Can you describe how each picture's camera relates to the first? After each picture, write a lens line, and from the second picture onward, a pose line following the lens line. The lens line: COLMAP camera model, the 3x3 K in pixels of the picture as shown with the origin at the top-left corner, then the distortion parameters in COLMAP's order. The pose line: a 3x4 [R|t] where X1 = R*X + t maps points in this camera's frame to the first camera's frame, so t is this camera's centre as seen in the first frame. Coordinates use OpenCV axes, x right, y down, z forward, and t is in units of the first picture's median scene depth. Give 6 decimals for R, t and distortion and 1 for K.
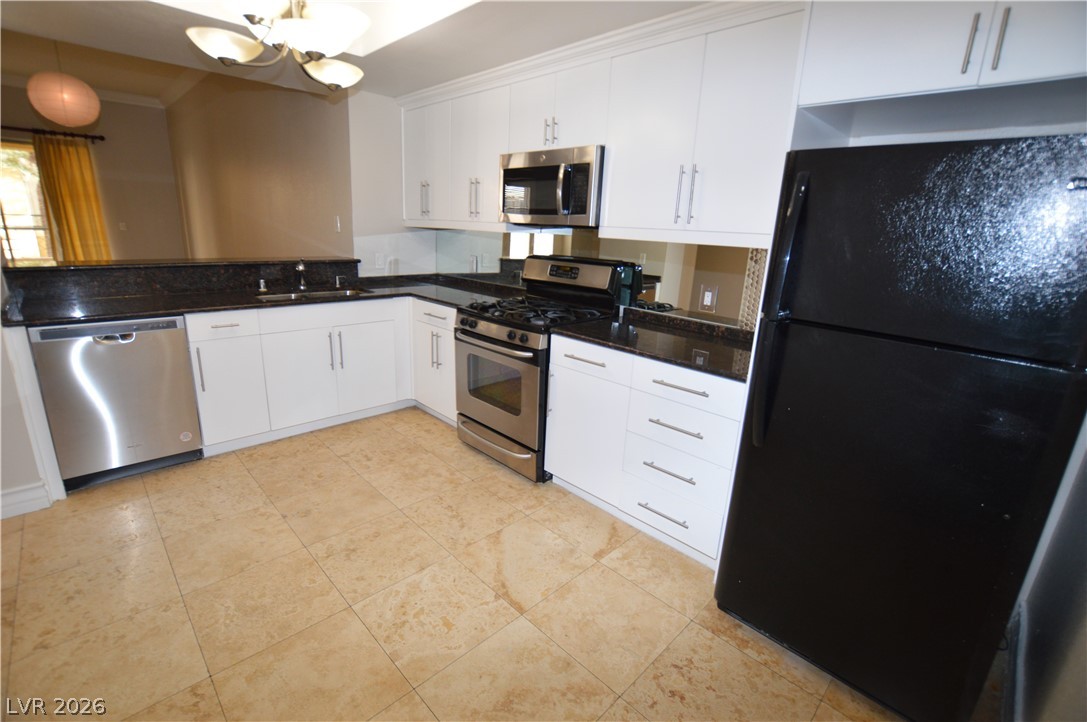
lens RADIAL K [[484.3, 0, 543.0], [0, 484.3, 358.6], [0, 0, 1]] dist [-0.028442, 0.001008]
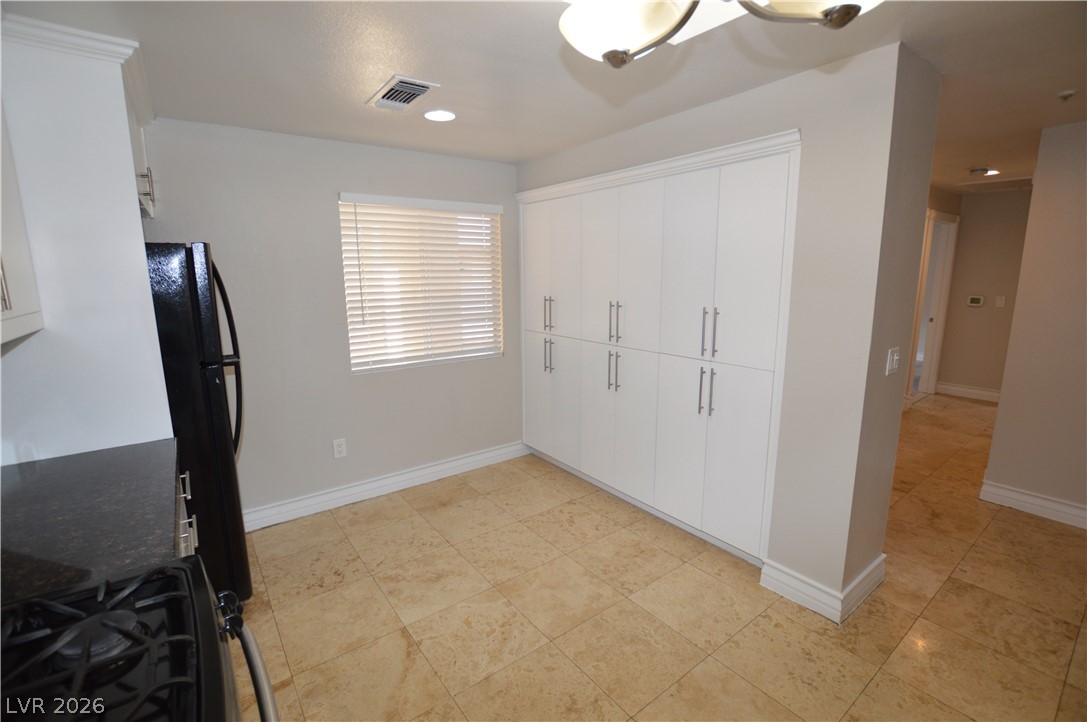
lens RADIAL K [[484.3, 0, 543.2], [0, 484.3, 357.8], [0, 0, 1]] dist [-0.028442, 0.001008]
pose [[-0.989822, -0.062144, 0.128025, -0.389214], [-0.000339, 0.900644, 0.434557, -0.451286], [-0.142310, 0.430091, -0.891499, 1.370558]]
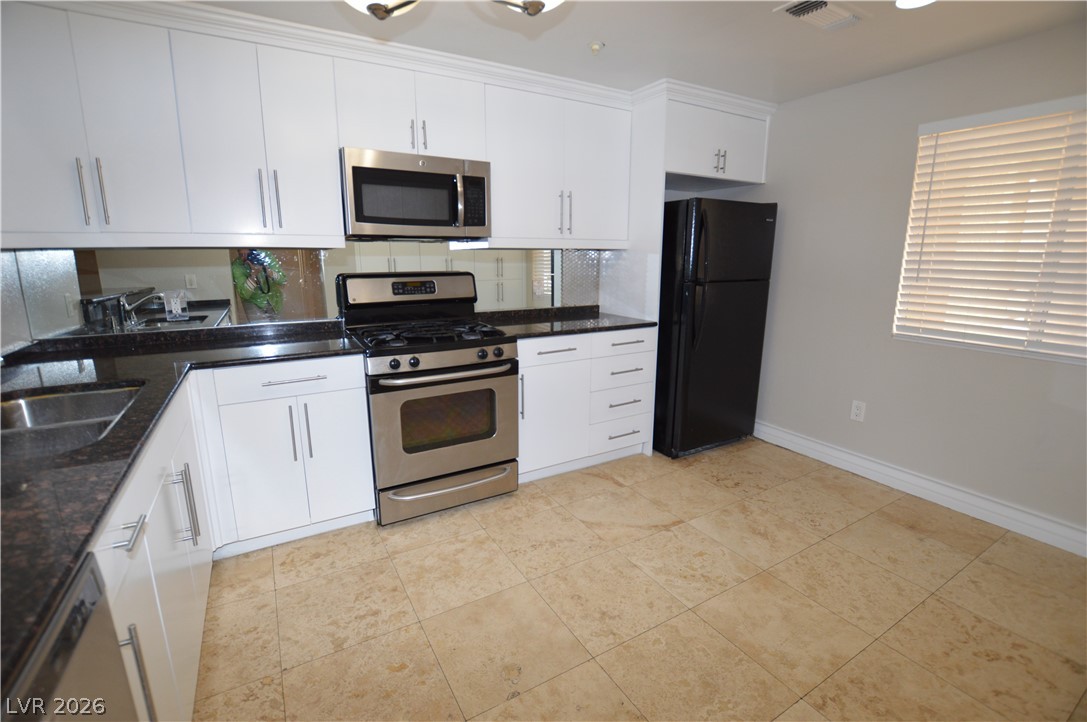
lens RADIAL K [[484.3, 0, 543.7], [0, 484.3, 357.7], [0, 0, 1]] dist [-0.028442, 0.001008]
pose [[0.245299, -0.245627, 0.937814, -1.042014], [0.264033, 0.947727, 0.179162, -0.203627], [-0.932799, 0.203666, 0.297330, 0.700731]]
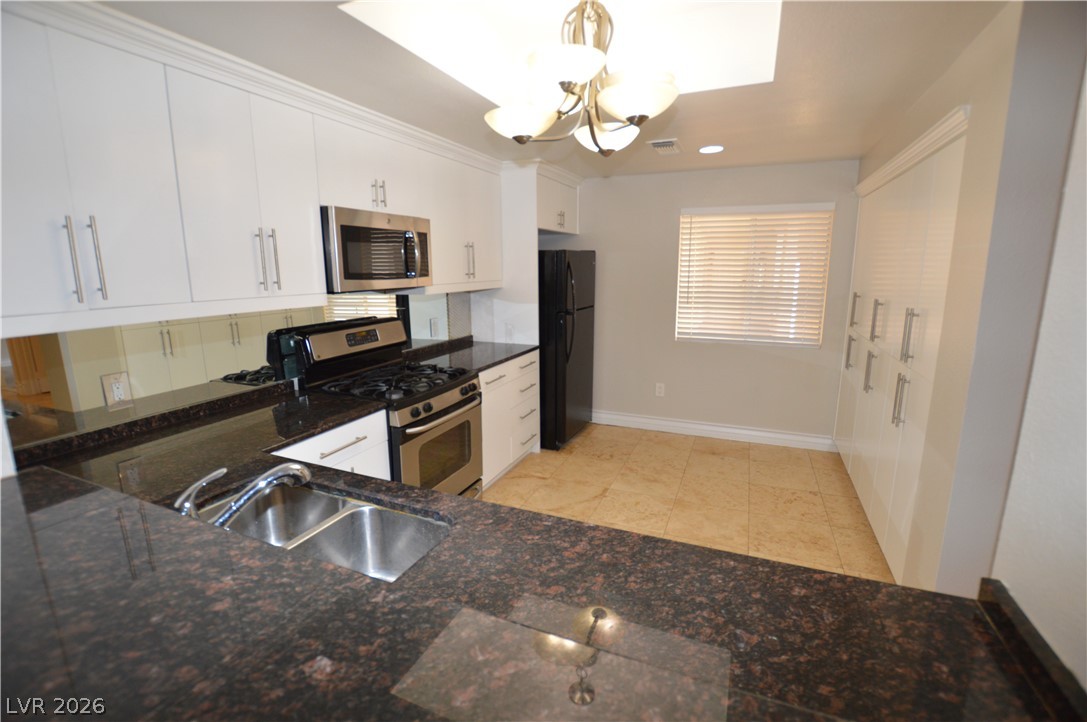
lens RADIAL K [[484.3, 0, 545.5], [0, 484.3, 359.0], [0, 0, 1]] dist [-0.028442, 0.001008]
pose [[-0.382294, -0.218519, 0.897831, -1.223045], [0.231523, 0.917992, 0.322007, -0.473007], [-0.894566, 0.330970, -0.300350, 1.297222]]
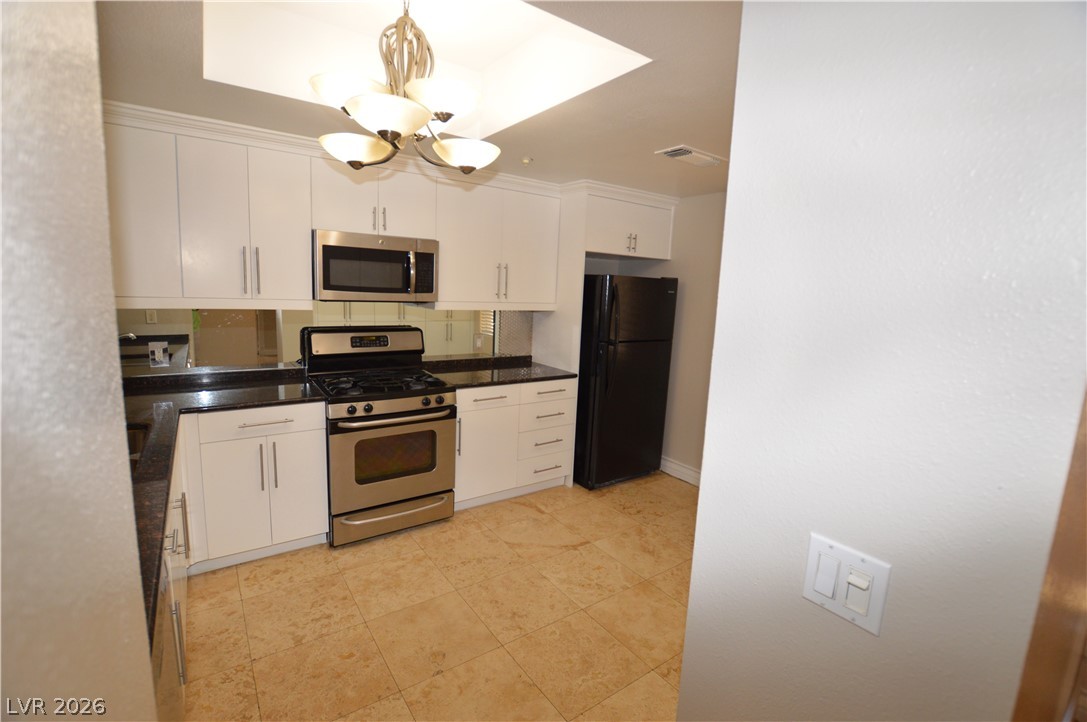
lens RADIAL K [[484.3, 0, 543.4], [0, 484.3, 358.7], [0, 0, 1]] dist [-0.028442, 0.001008]
pose [[0.158223, -0.186921, 0.969549, -1.247216], [0.223193, 0.963275, 0.149288, -0.287557], [-0.961847, 0.192775, 0.194132, 0.571608]]
